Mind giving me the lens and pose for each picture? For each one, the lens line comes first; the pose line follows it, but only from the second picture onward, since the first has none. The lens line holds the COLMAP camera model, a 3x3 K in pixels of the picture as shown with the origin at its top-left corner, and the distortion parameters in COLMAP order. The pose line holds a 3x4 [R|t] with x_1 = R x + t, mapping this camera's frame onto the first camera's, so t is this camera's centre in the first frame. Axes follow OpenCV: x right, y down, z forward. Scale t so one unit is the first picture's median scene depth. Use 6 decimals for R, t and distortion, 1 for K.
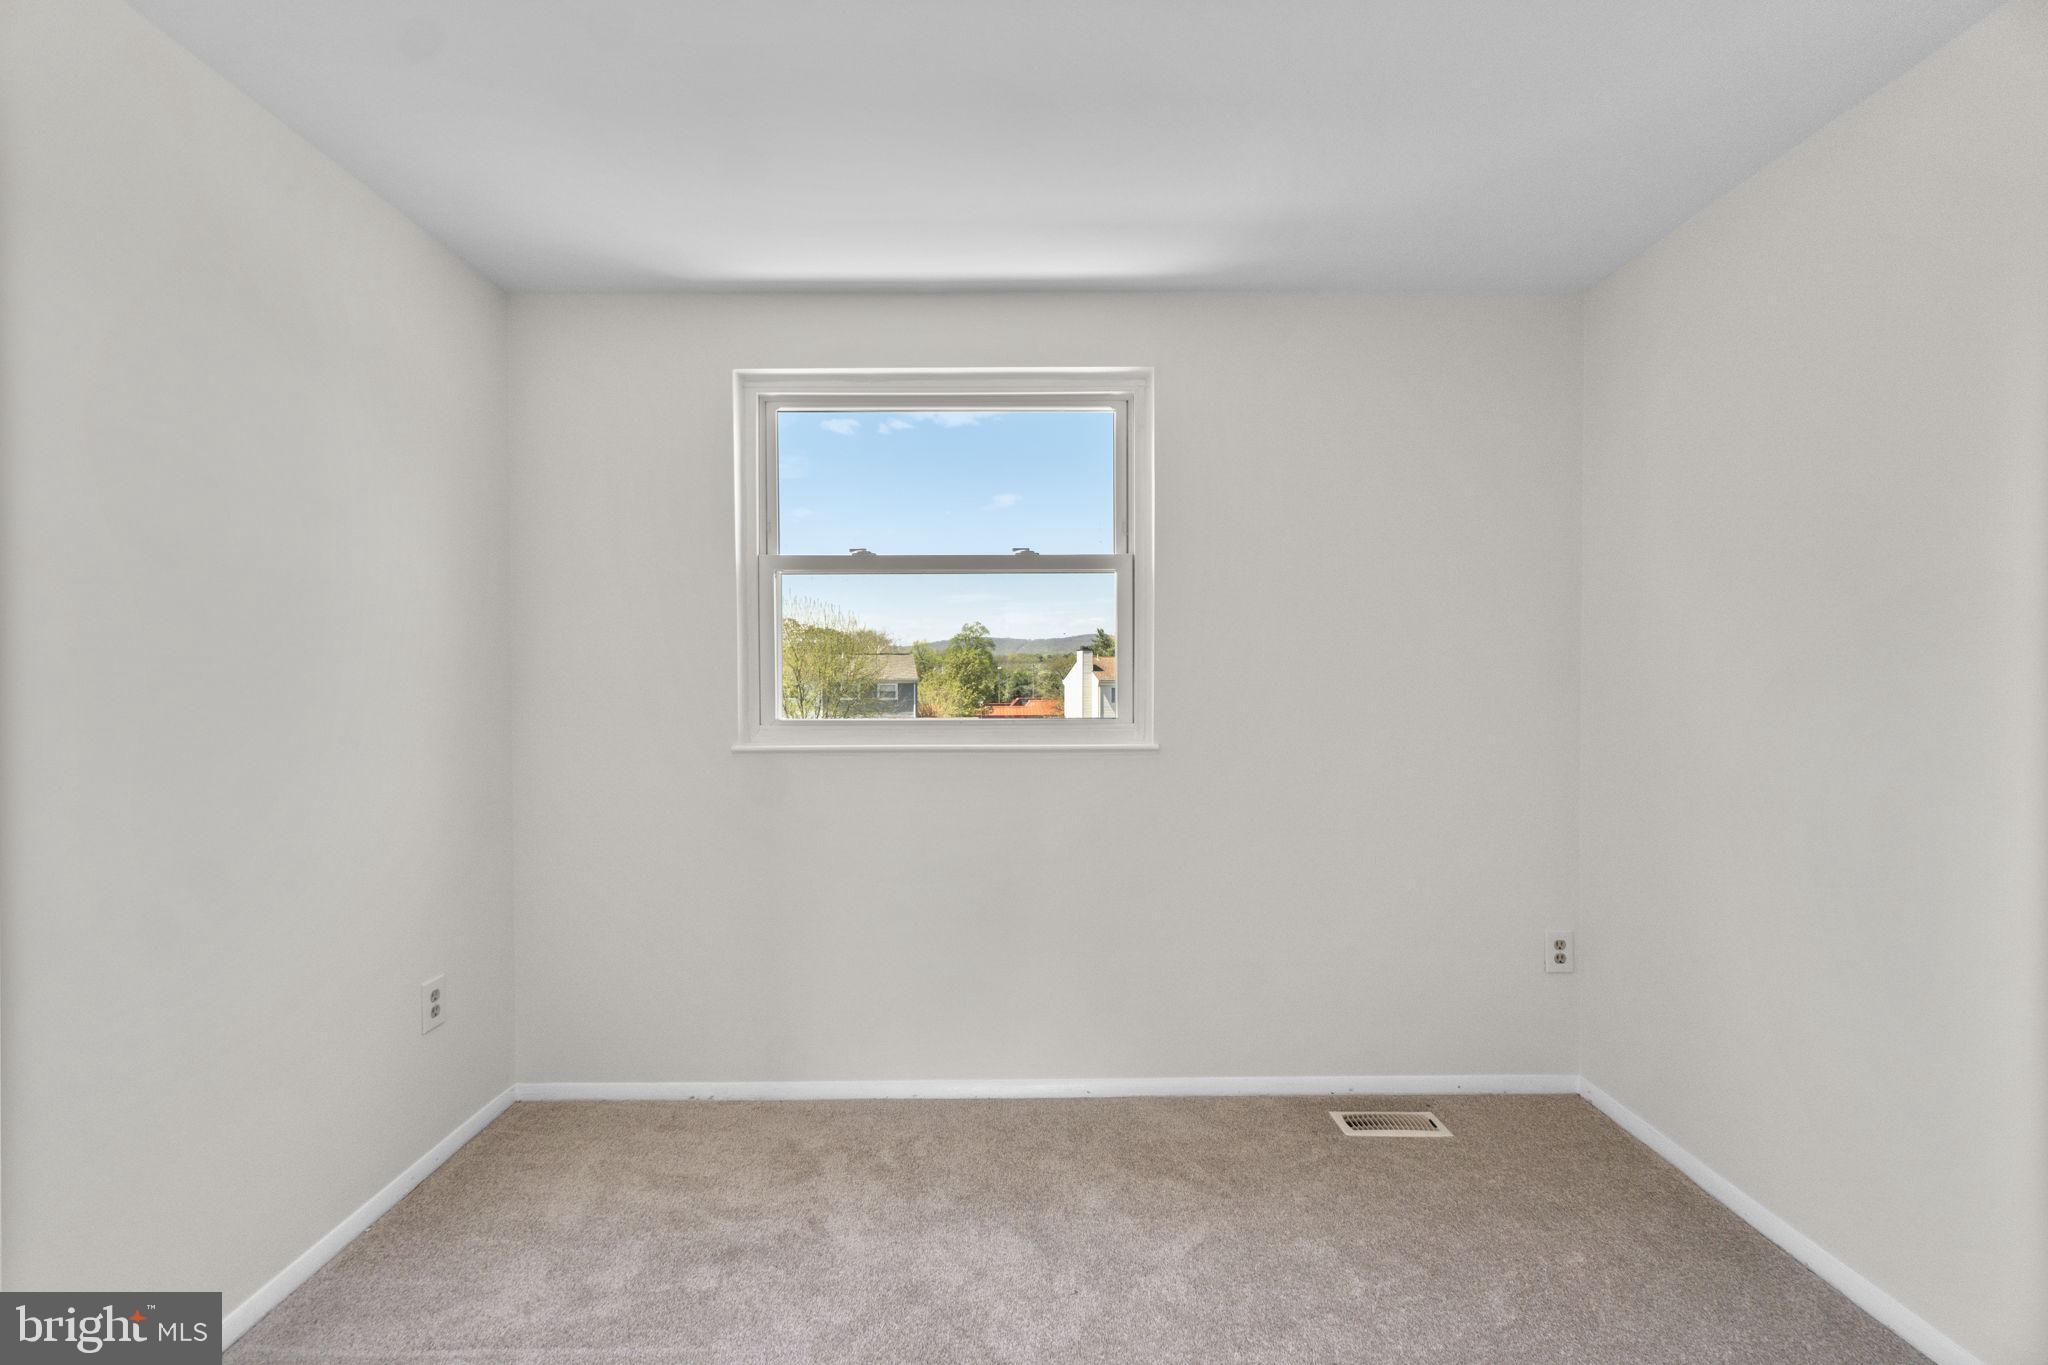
lens RADIAL K [[879.9, 0, 1021.0], [0, 879.9, 689.3], [0, 0, 1]] dist [-0.004714, 0.000331]
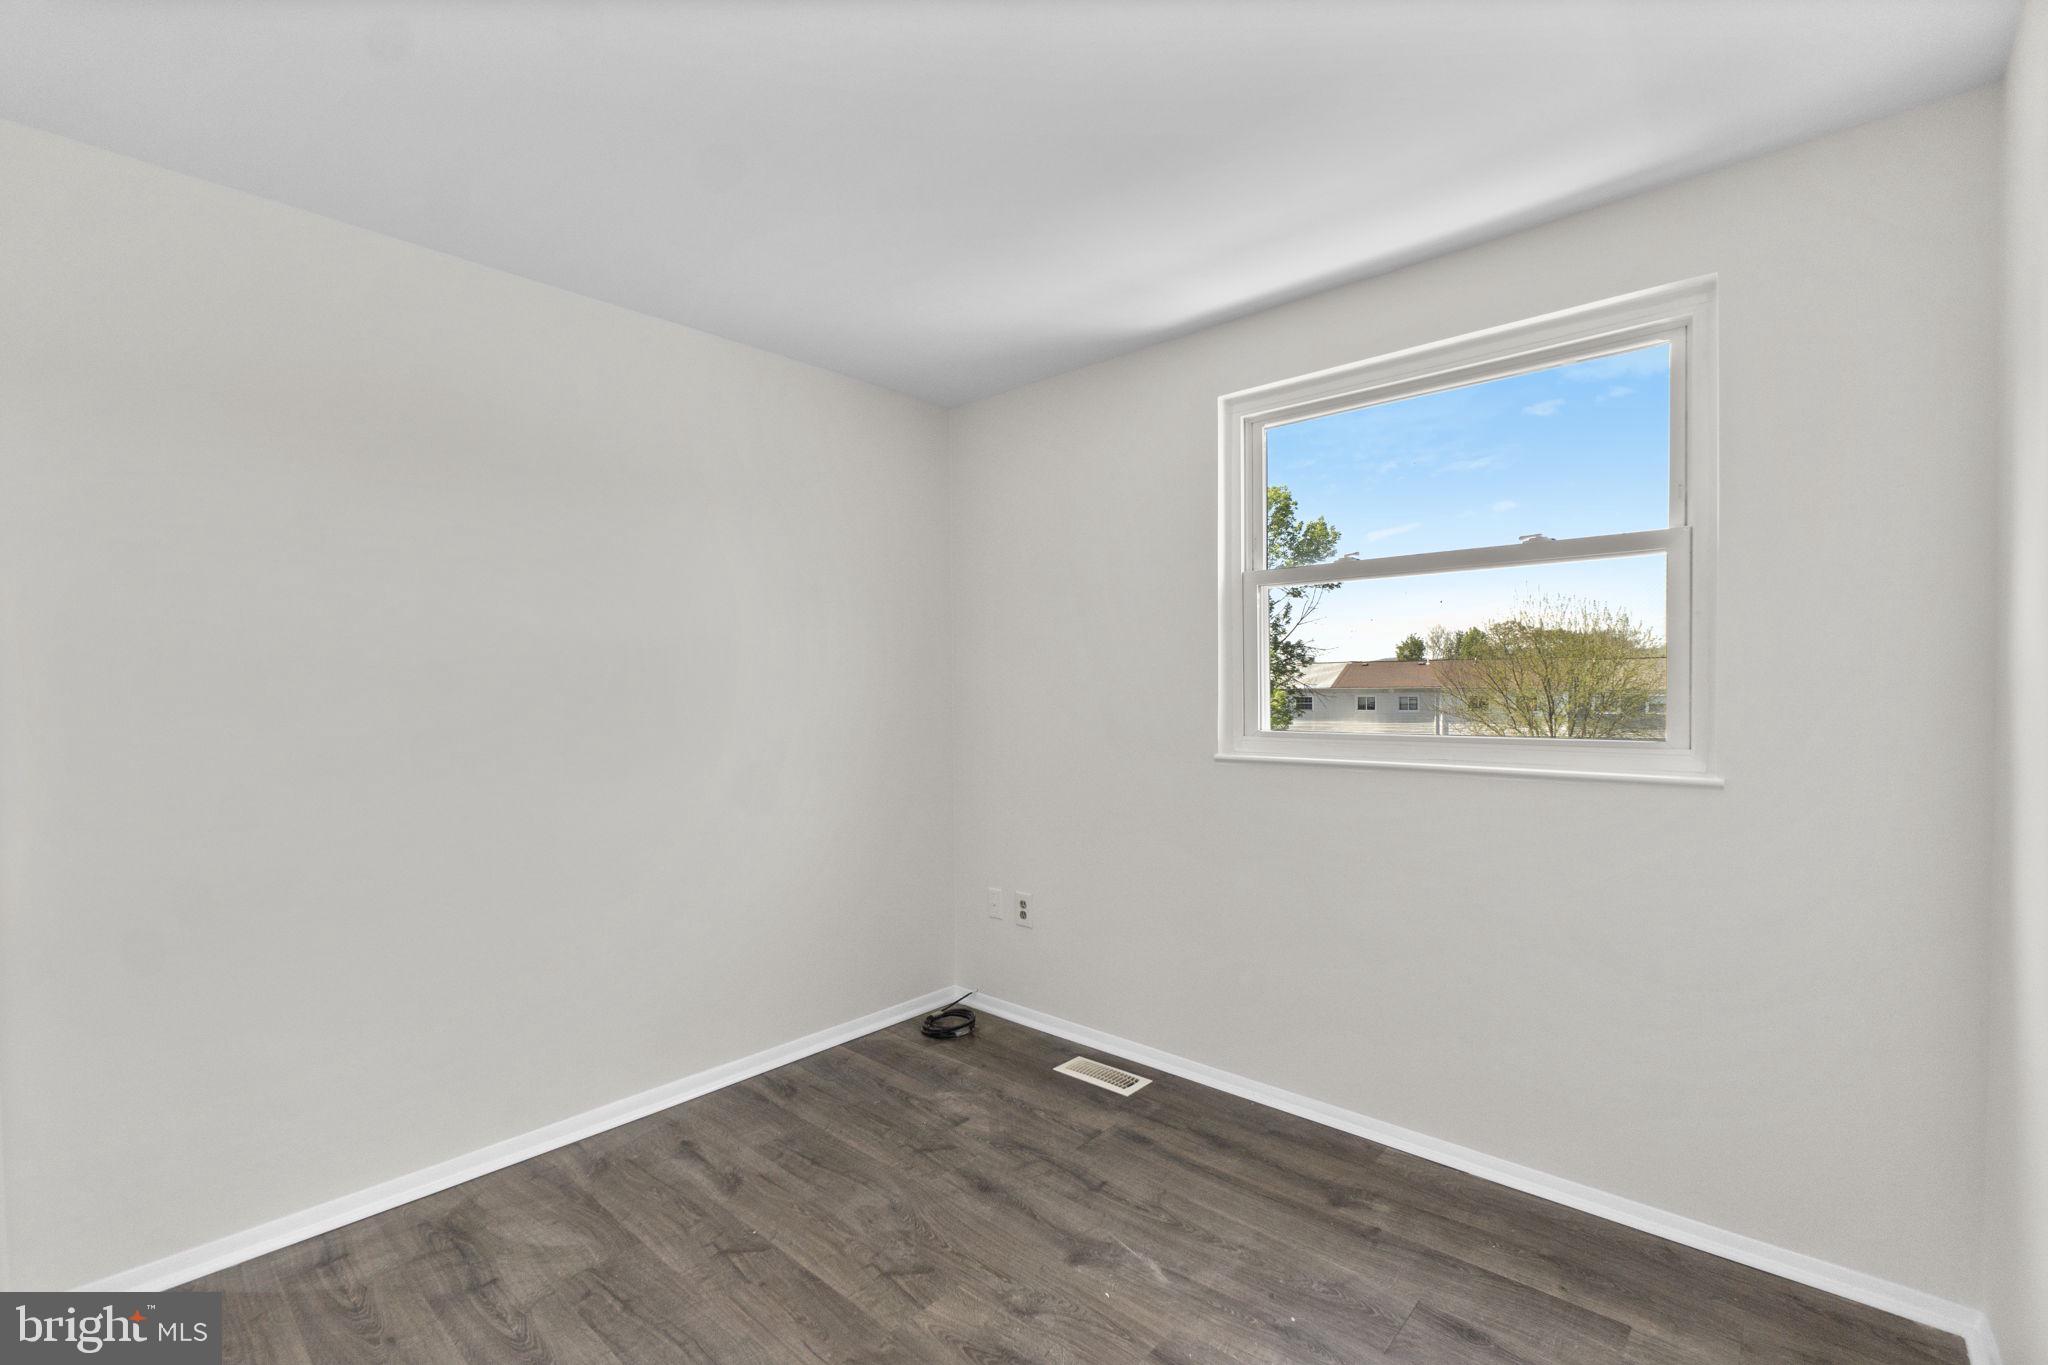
lens RADIAL K [[979.1, 0, 1024.0], [0, 979.1, 682.5], [0, 0, 1]] dist [-0.000995, 0.000044]
pose [[0.720213, -0.004064, -0.693741, 0.302388], [-0.008696, 0.999851, -0.014885, -0.001513], [0.693698, 0.016753, 0.720071, -0.004331]]
